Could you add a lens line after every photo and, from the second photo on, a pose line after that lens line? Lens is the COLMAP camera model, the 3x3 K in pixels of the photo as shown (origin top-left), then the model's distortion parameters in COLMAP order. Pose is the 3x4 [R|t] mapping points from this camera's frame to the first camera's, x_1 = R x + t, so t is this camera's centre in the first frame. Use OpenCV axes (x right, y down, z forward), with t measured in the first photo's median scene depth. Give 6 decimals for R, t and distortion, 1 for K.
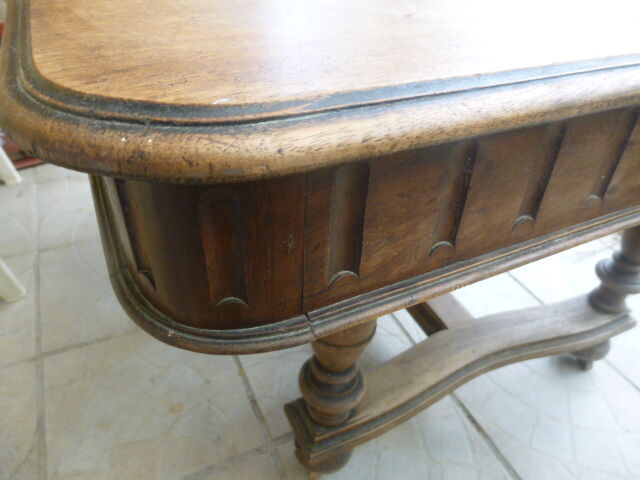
lens RADIAL K [[478.6, 0, 320.0], [0, 478.6, 240.0], [0, 0, 1]] dist [-0.053087, 0.029223]
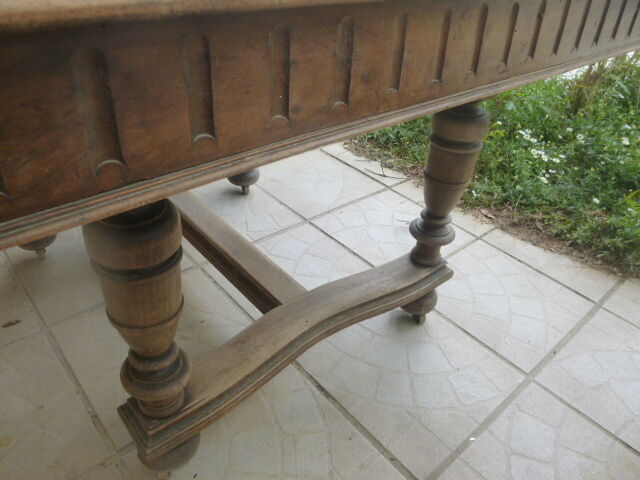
lens RADIAL K [[478.6, 0, 320.0], [0, 478.6, 240.0], [0, 0, 1]] dist [-0.053087, 0.029223]
pose [[0.960358, -0.140193, 0.240955, 0.123799], [0.146687, 0.989141, -0.009137, 0.073737], [-0.237058, 0.044119, 0.970493, -0.030203]]
